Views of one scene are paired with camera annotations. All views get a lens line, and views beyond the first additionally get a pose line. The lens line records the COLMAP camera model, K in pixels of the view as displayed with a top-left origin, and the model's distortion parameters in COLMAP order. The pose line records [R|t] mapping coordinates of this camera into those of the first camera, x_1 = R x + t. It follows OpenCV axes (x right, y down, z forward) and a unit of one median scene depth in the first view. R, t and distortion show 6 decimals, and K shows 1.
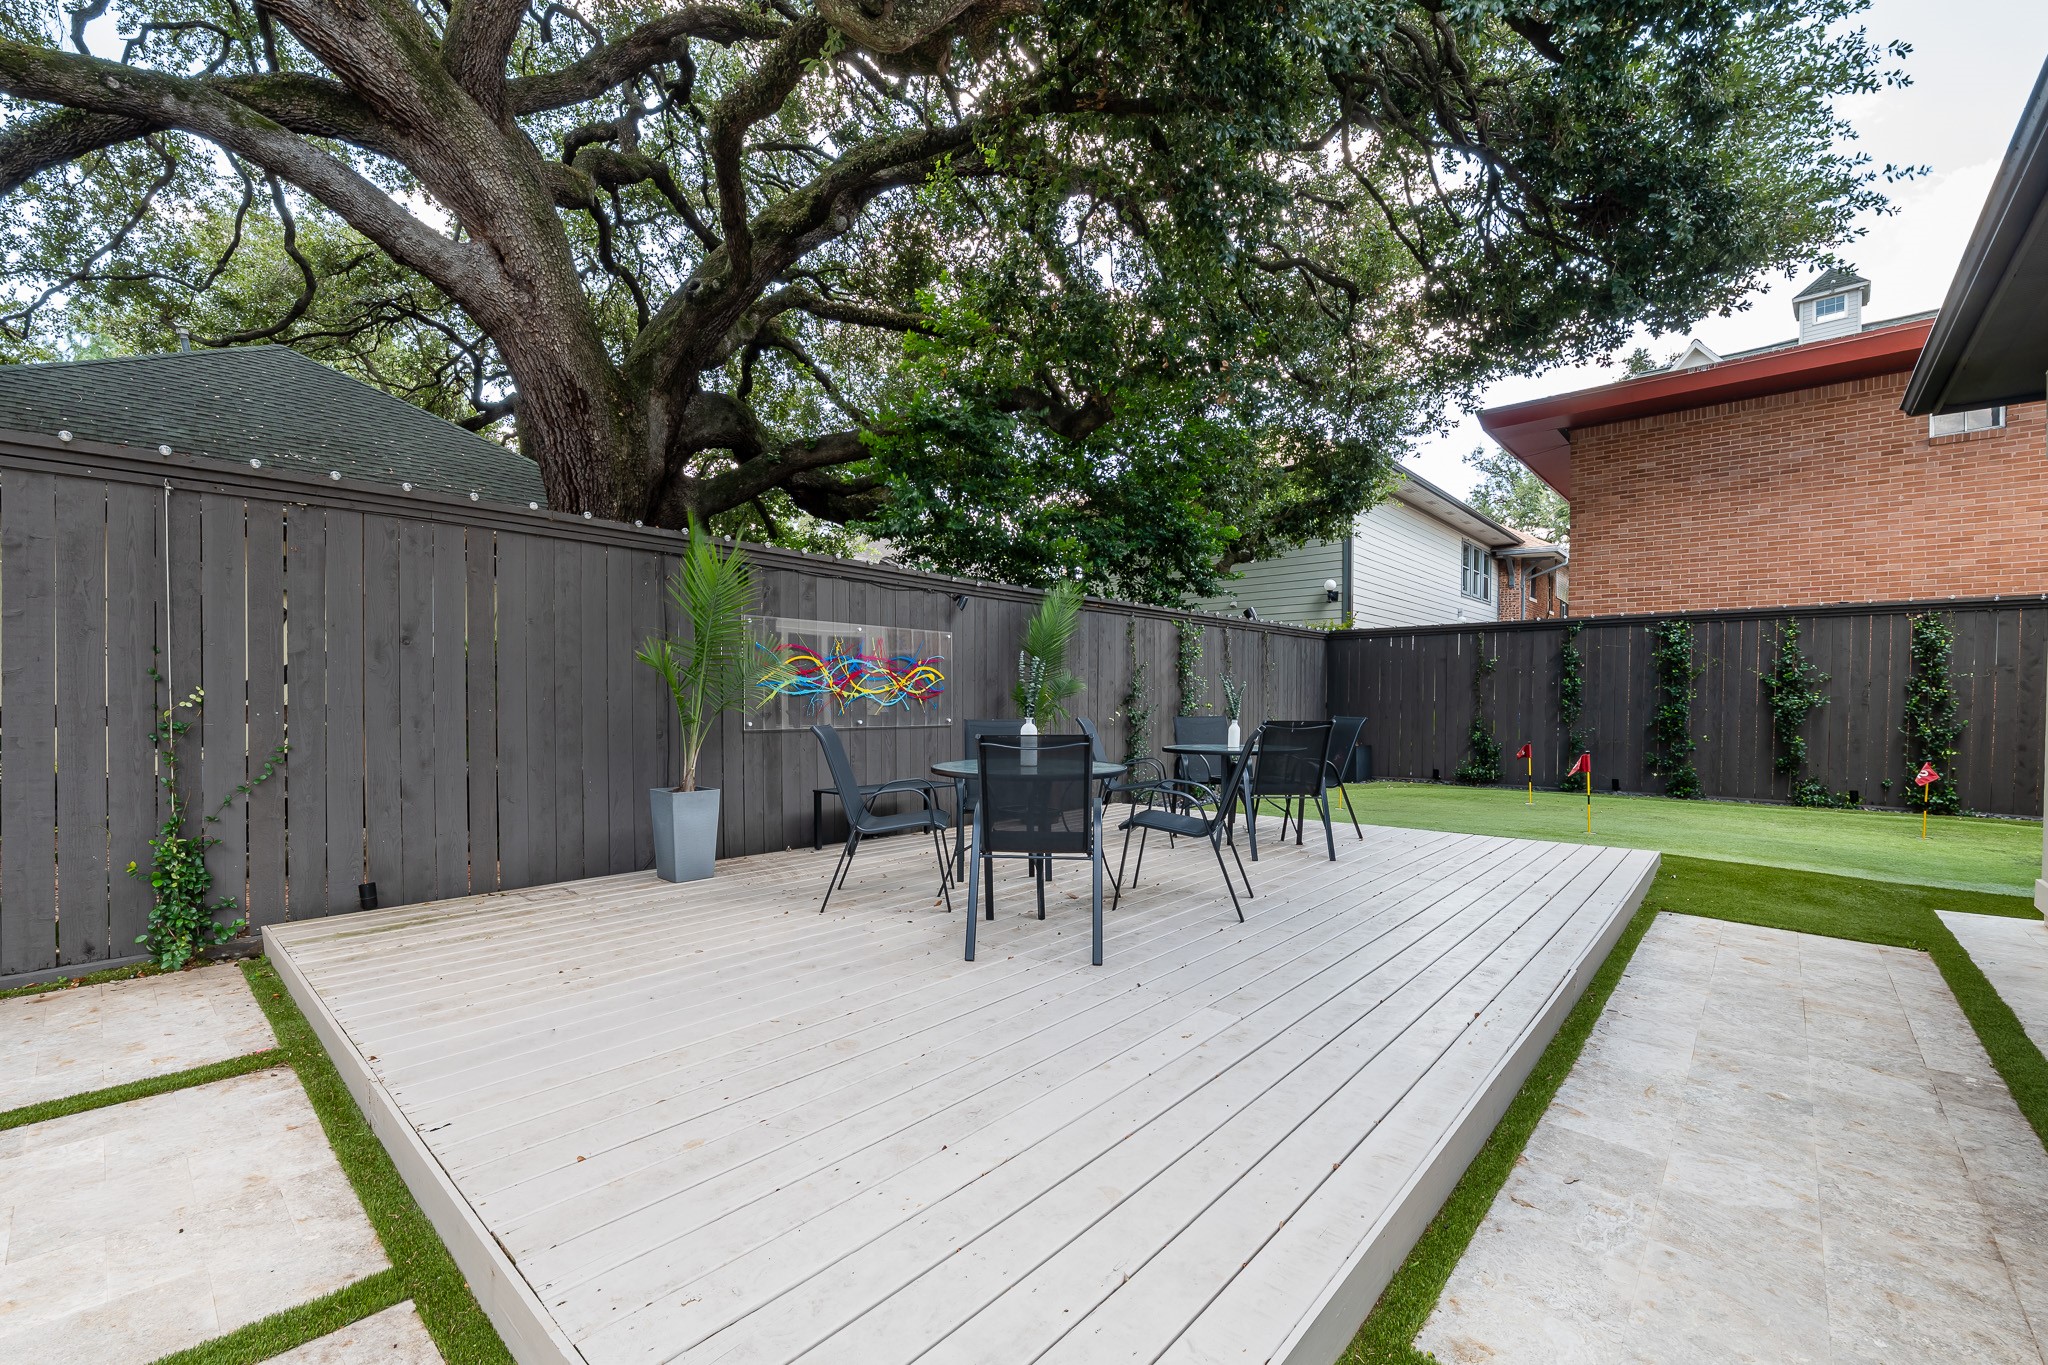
lens RADIAL K [[853.5, 0, 990.2], [0, 853.5, 710.3], [0, 0, 1]] dist [-0.010722, 0.000210]
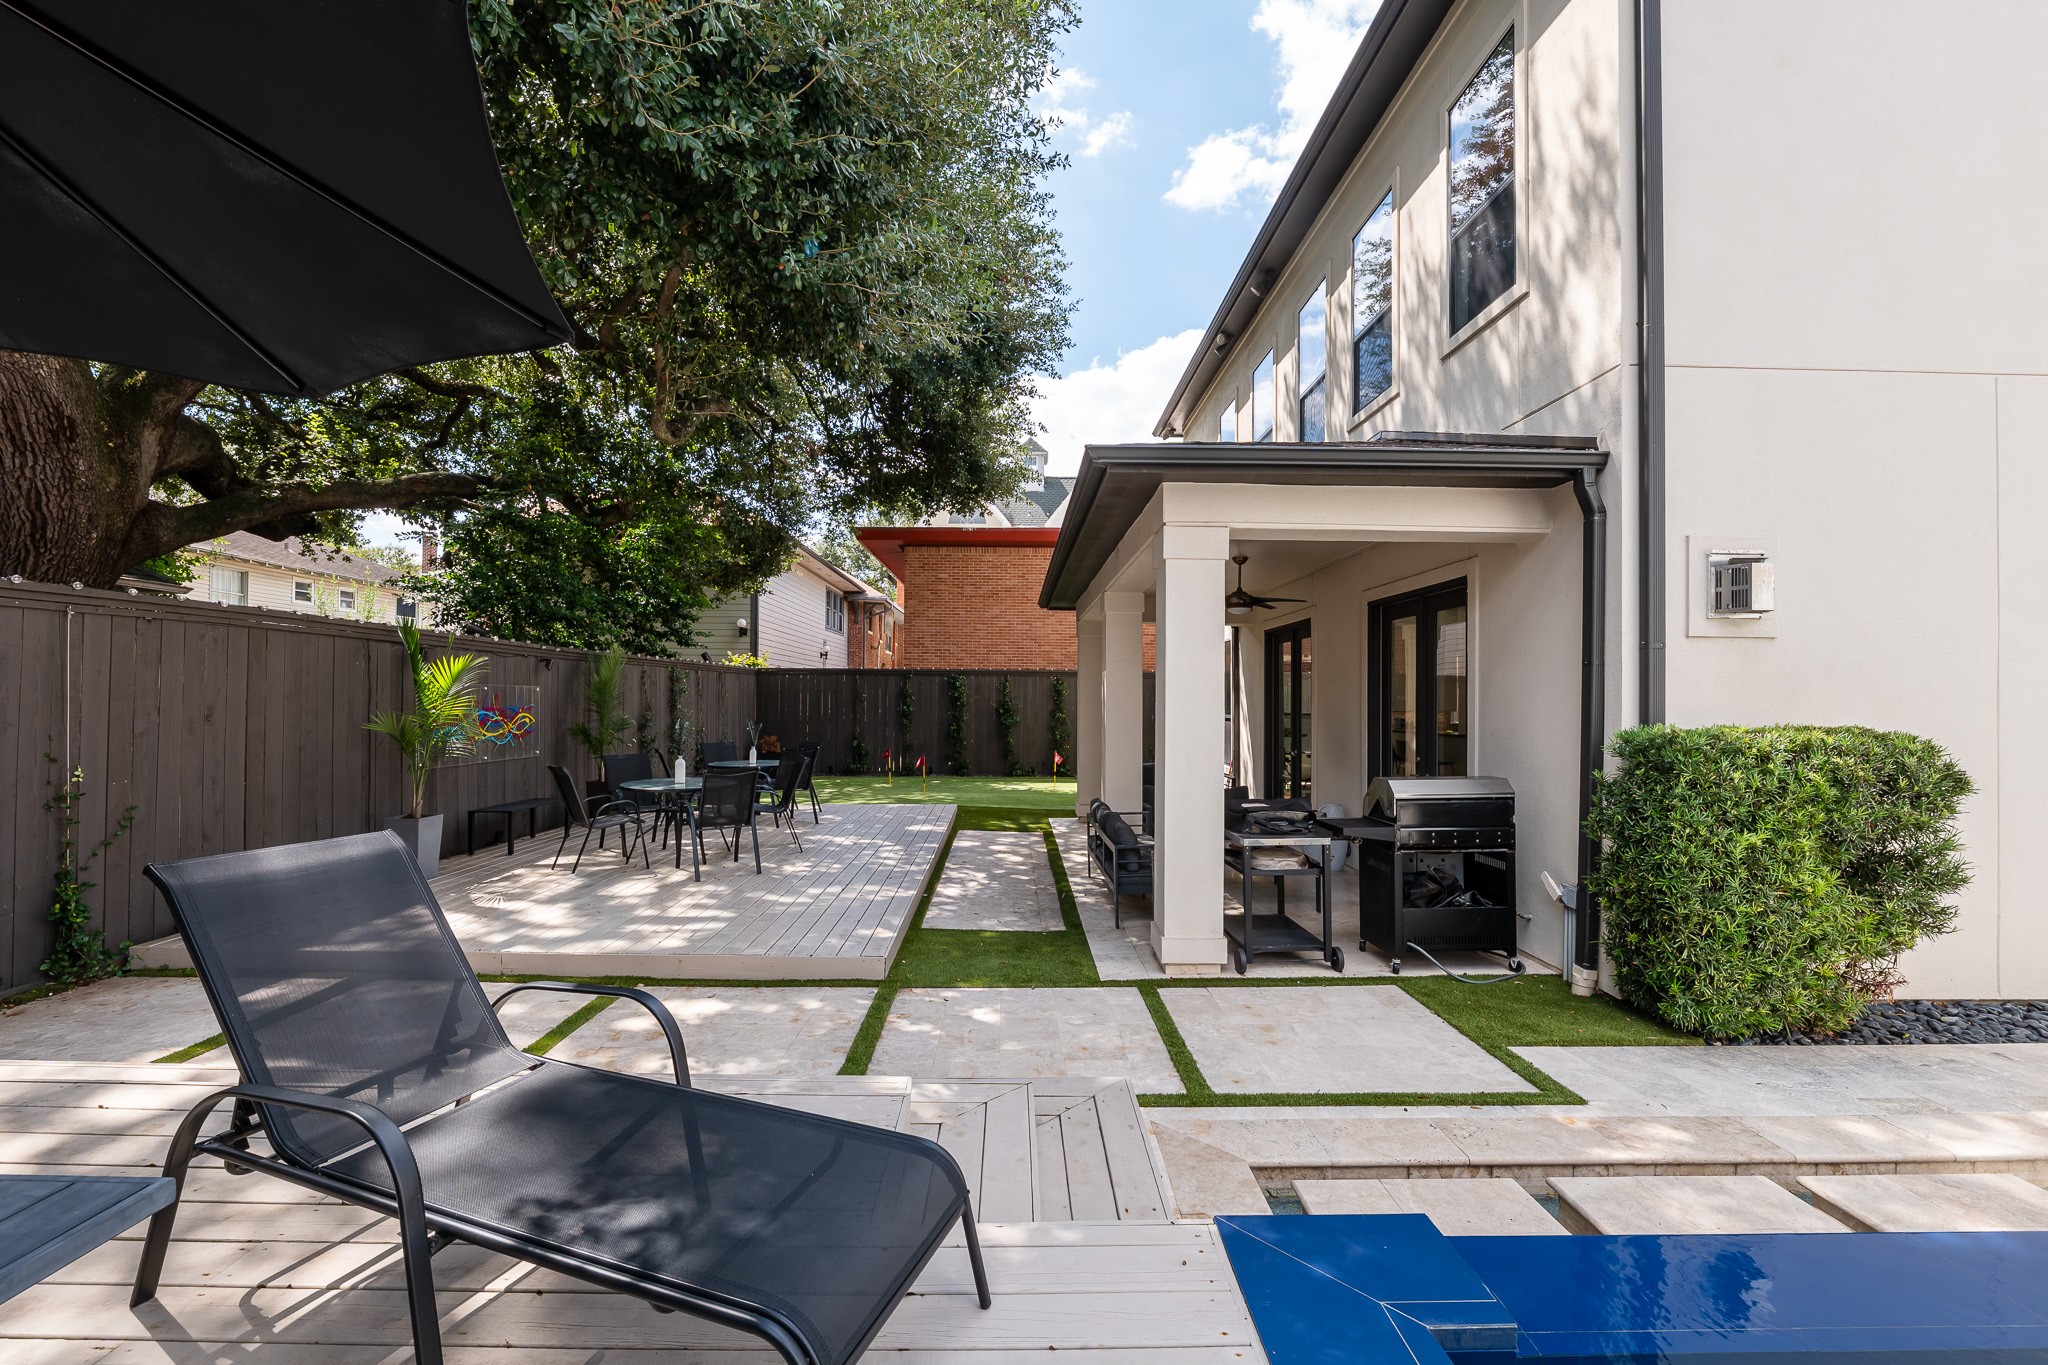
lens RADIAL K [[831.4, 0, 1024.0], [0, 831.4, 682.5], [0, 0, 1]] dist [-0.011865, 0.000070]
pose [[0.719908, 0.015159, 0.693904, -0.294710], [0.005202, 0.999616, -0.027234, -0.042822], [-0.694050, 0.023215, 0.719553, -0.340635]]
